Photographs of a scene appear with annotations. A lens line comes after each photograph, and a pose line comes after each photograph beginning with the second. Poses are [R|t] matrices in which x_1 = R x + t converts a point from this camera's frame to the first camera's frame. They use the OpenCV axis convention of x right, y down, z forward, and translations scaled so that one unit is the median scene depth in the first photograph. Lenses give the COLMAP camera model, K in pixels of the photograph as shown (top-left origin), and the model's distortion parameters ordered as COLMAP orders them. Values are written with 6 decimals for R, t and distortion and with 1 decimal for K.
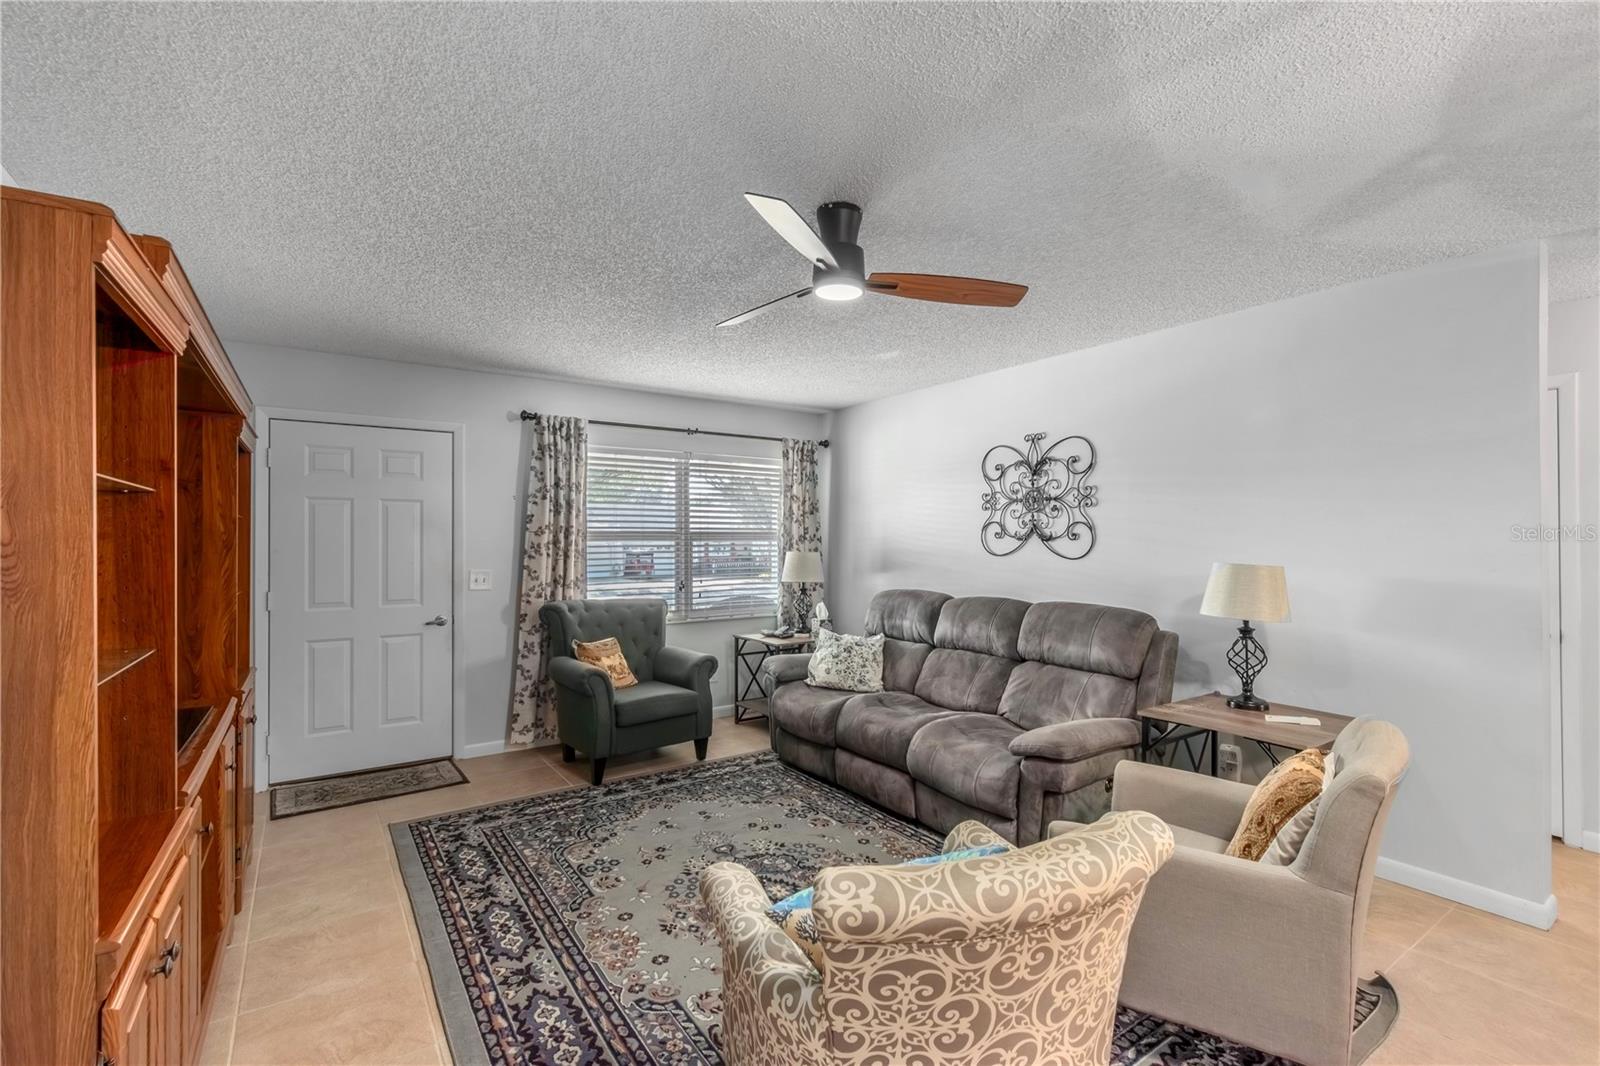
lens RADIAL K [[719.2, 0, 841.8], [0, 719.2, 526.7], [0, 0, 1]] dist [0.001566, 0.000557]
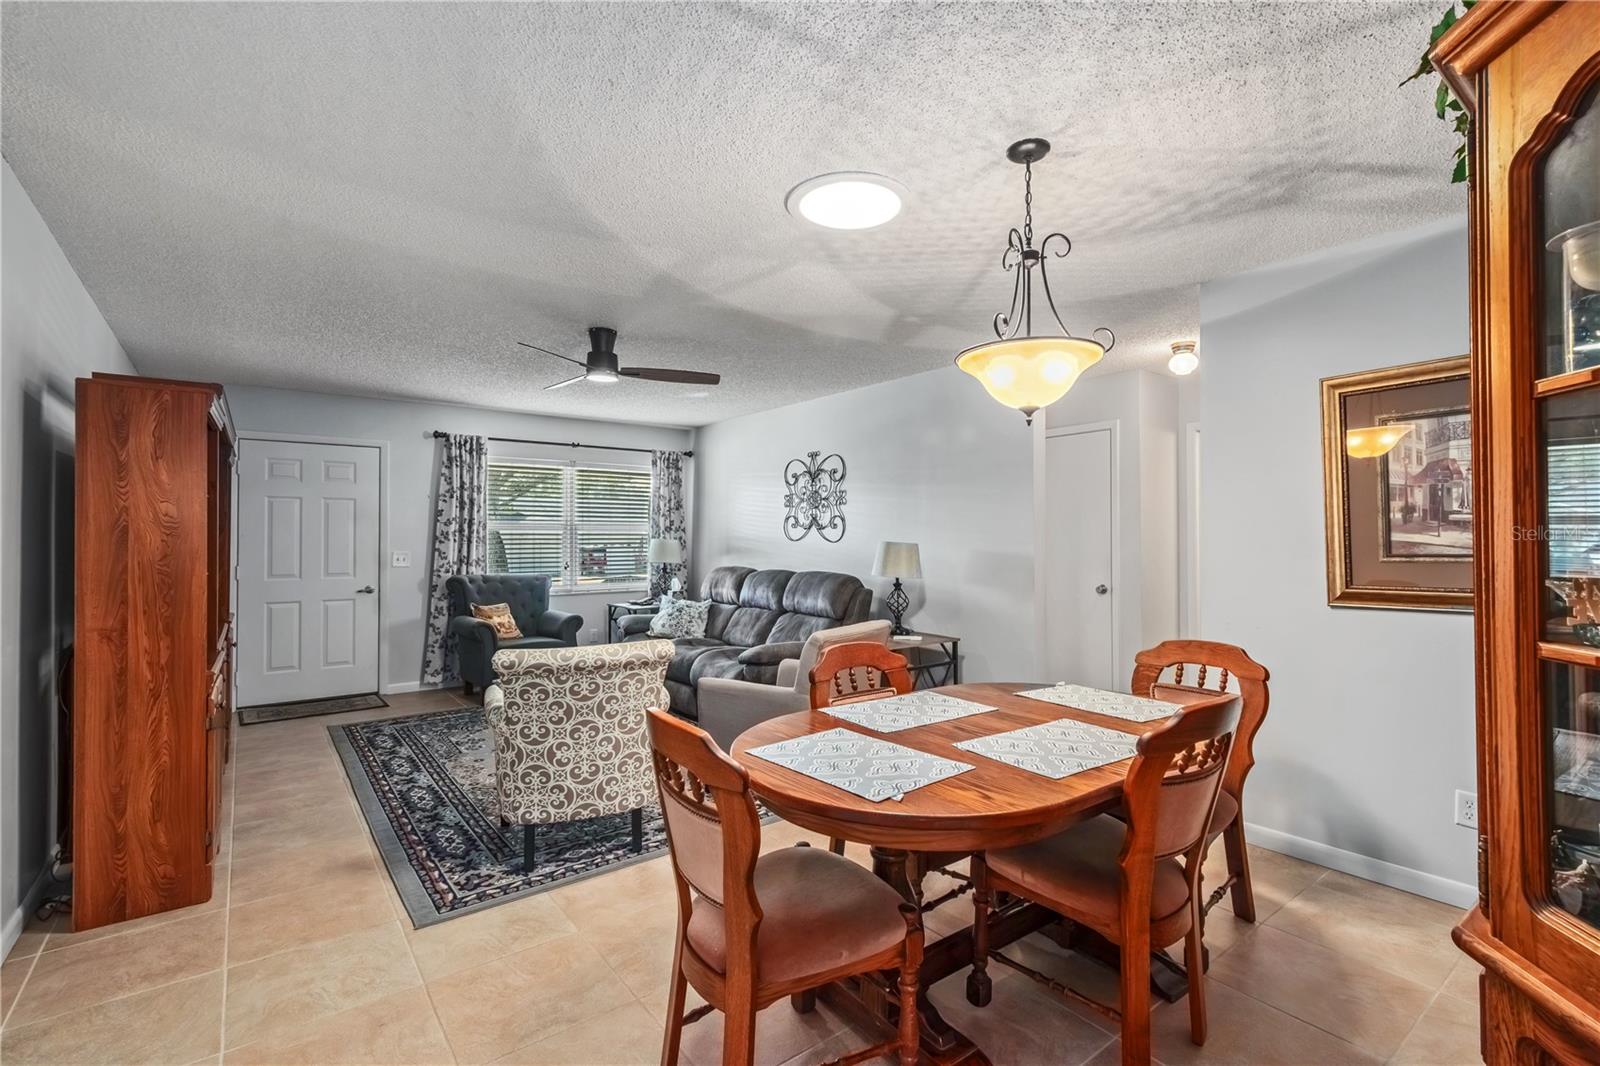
lens RADIAL K [[719.2, 0, 840.2], [0, 719.2, 520.2], [0, 0, 1]] dist [0.001566, 0.000557]
pose [[0.998689, 0.001462, 0.051168, 0.256853], [-0.001232, 0.999989, -0.004529, 0.008423], [-0.051174, 0.004460, 0.998680, -0.393933]]
